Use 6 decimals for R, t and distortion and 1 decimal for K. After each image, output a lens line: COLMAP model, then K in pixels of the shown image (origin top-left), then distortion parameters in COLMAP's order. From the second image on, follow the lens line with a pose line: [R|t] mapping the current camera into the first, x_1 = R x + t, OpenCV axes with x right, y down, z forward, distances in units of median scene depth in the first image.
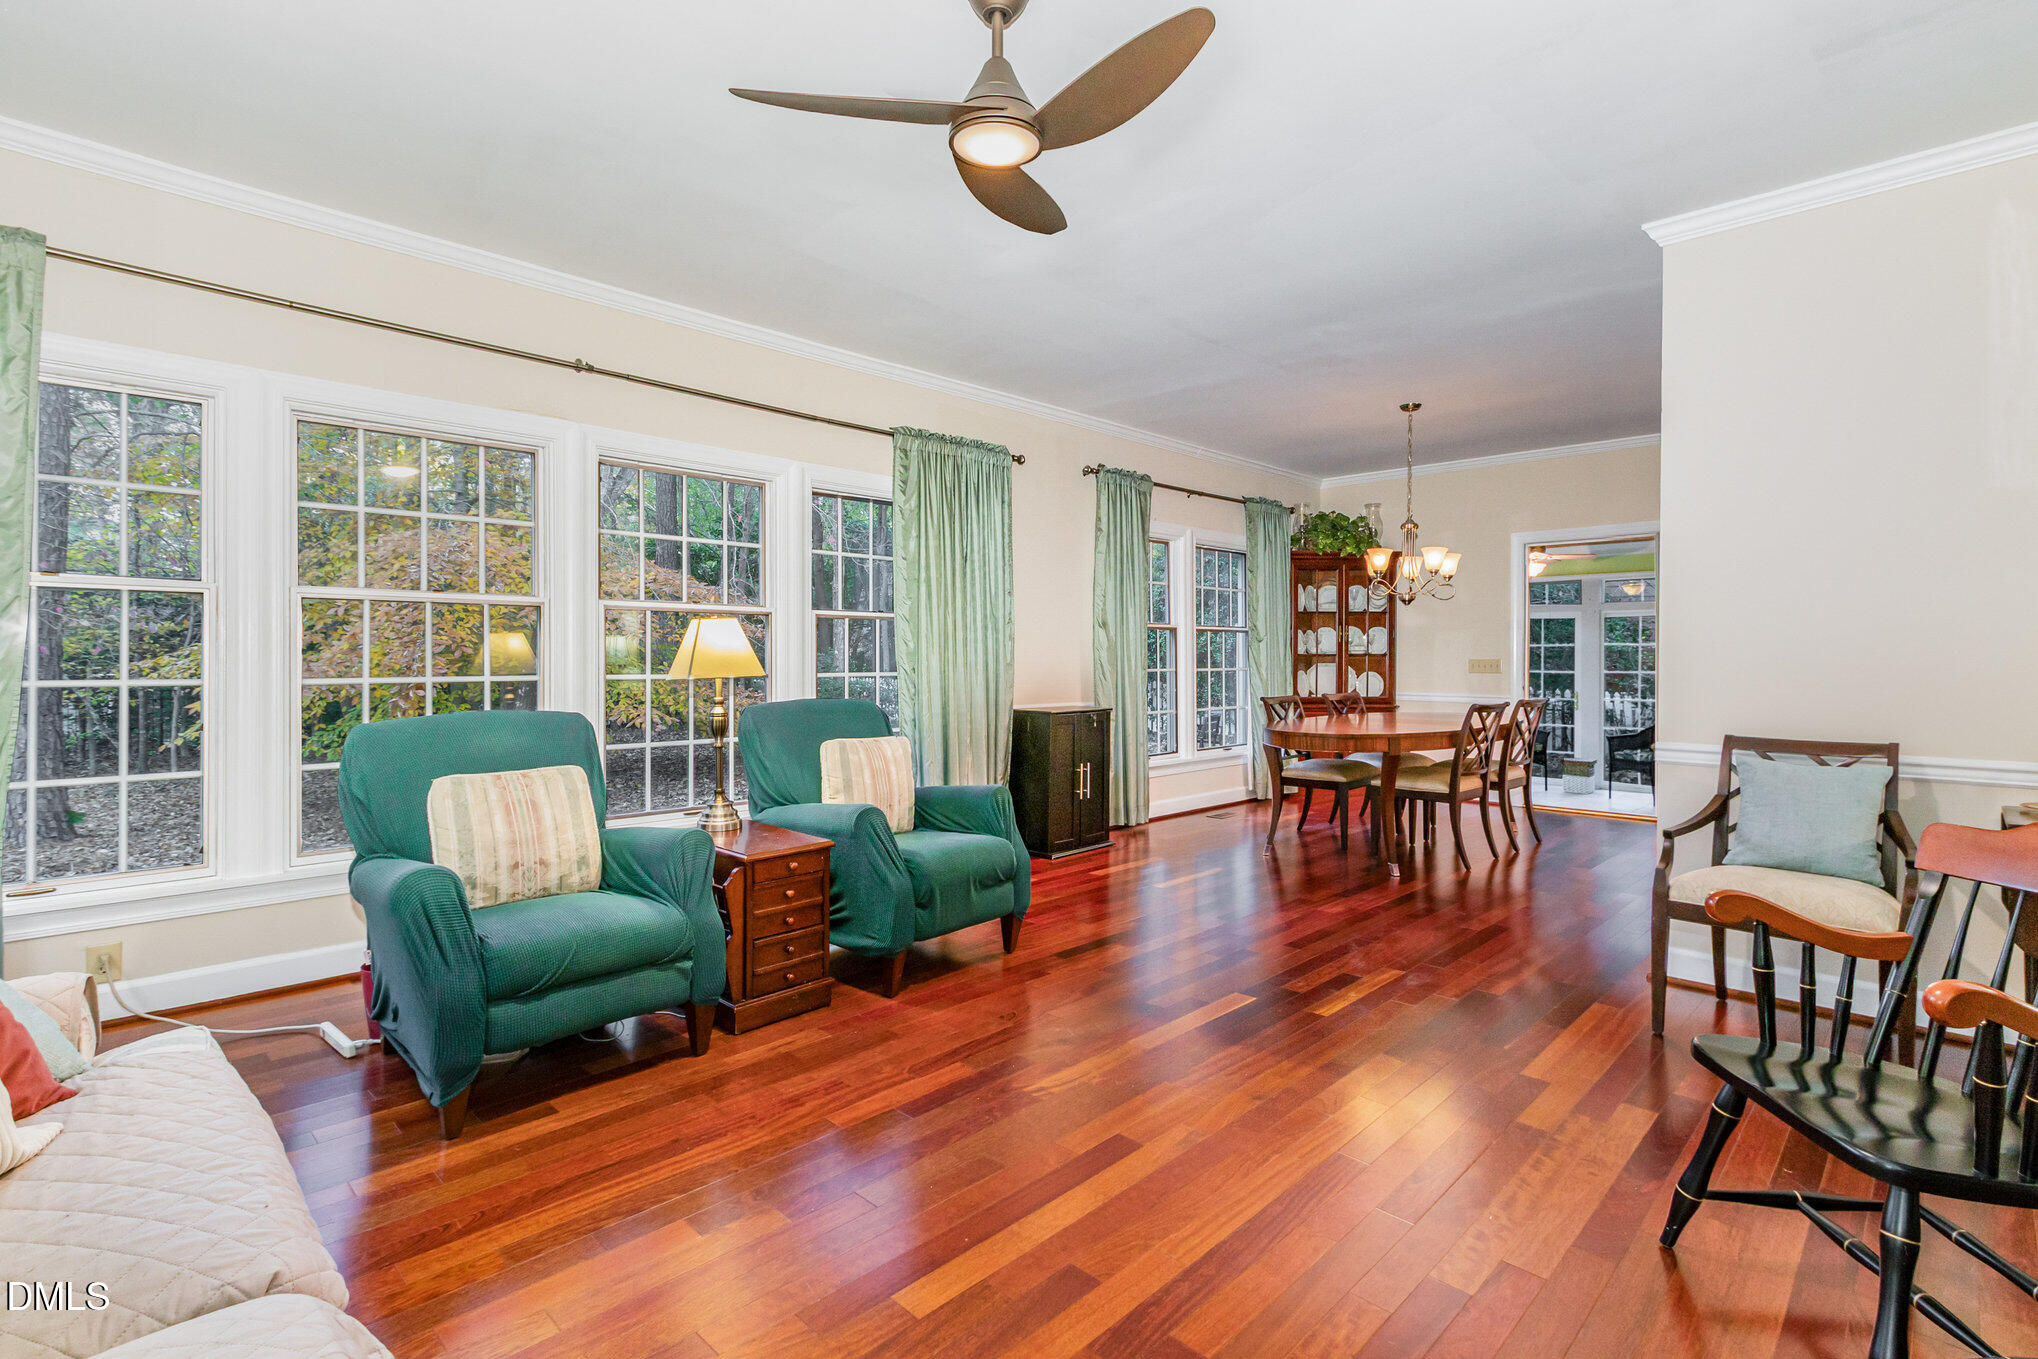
lens RADIAL K [[958.2, 0, 1021.8], [0, 958.2, 660.4], [0, 0, 1]] dist [0.003298, -0.000943]
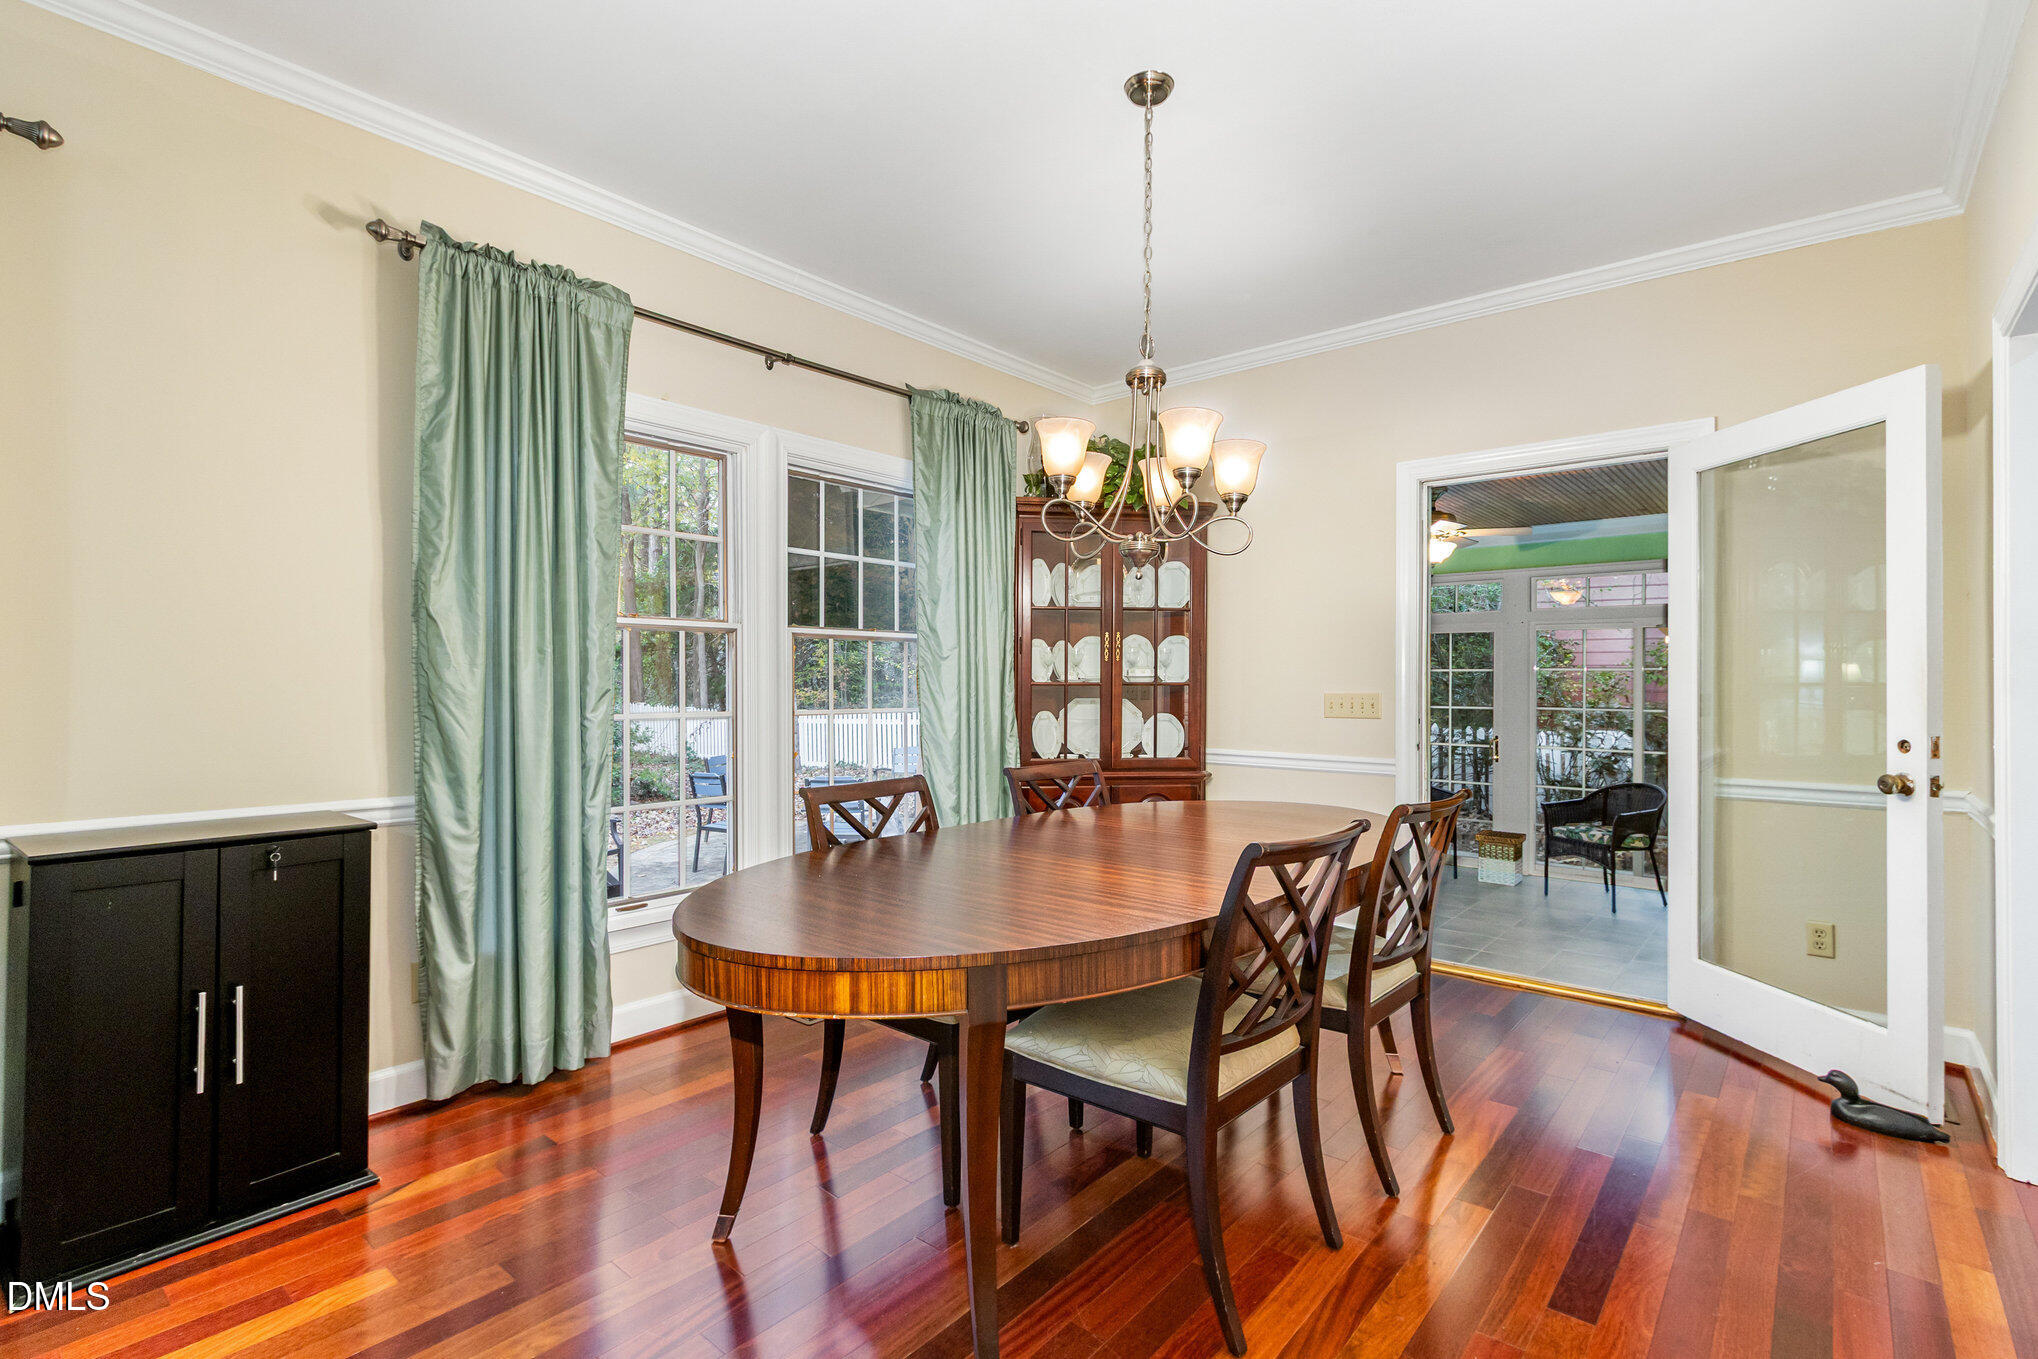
lens RADIAL K [[958.2, 0, 1006.9], [0, 958.2, 671.7], [0, 0, 1]] dist [0.003298, -0.000943]
pose [[0.997761, 0.006400, 0.066569, 0.234782], [-0.005601, 0.999910, -0.012181, -0.005794], [-0.066641, 0.011781, 0.997707, 0.436299]]
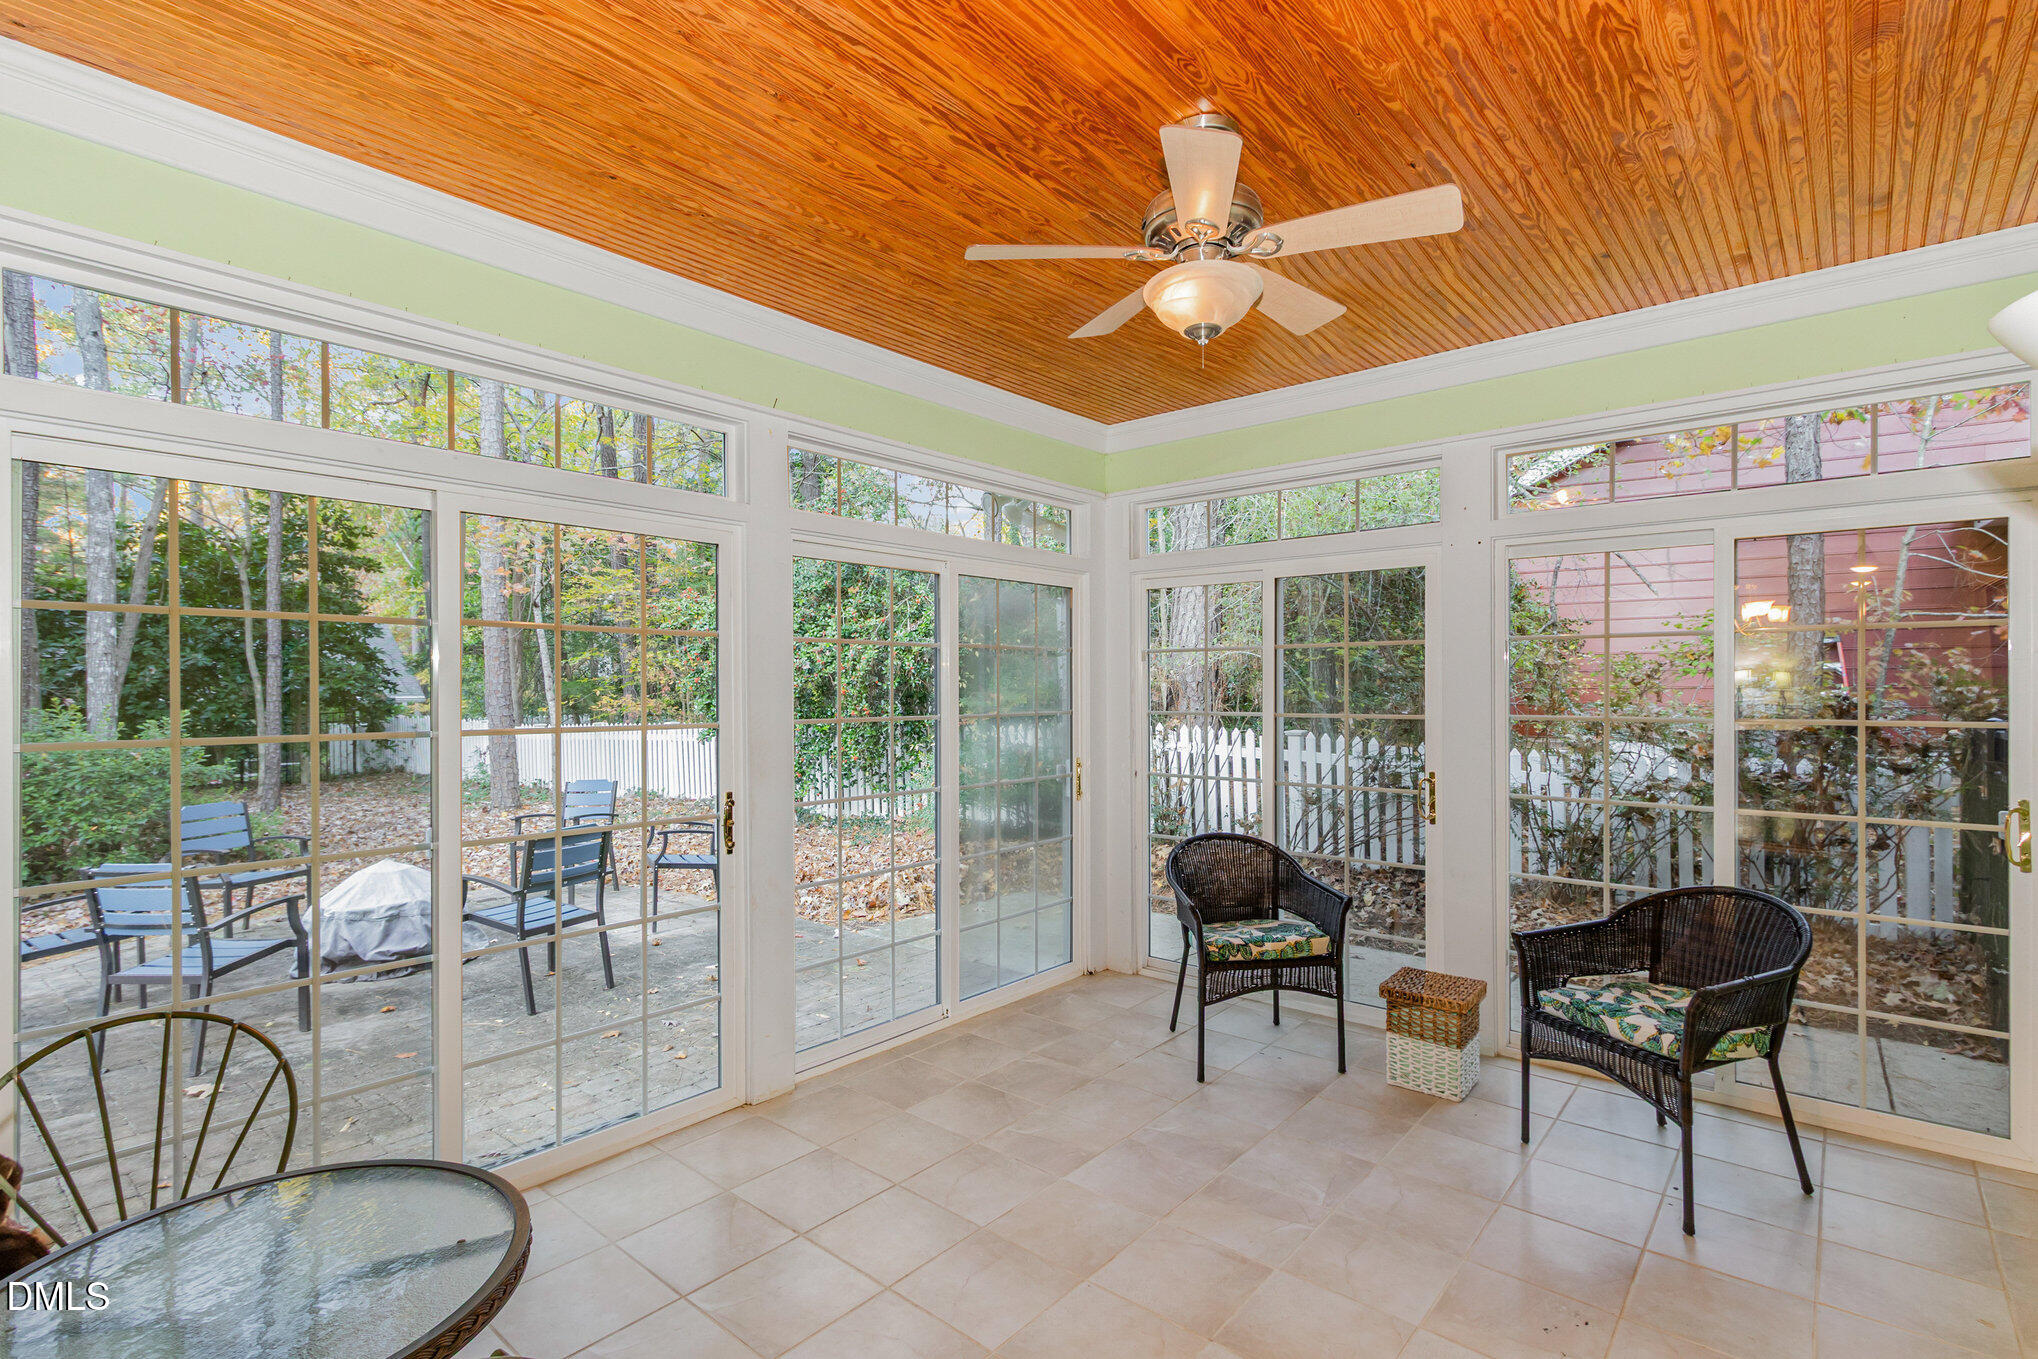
lens RADIAL K [[958.2, 0, 1014.2], [0, 958.2, 683.7], [0, 0, 1]] dist [0.003298, -0.000943]
pose [[0.997852, -0.006271, 0.065208, 0.548948], [0.006583, 0.999968, -0.004579, -0.000203], [-0.065177, 0.004999, 0.997861, 0.895892]]
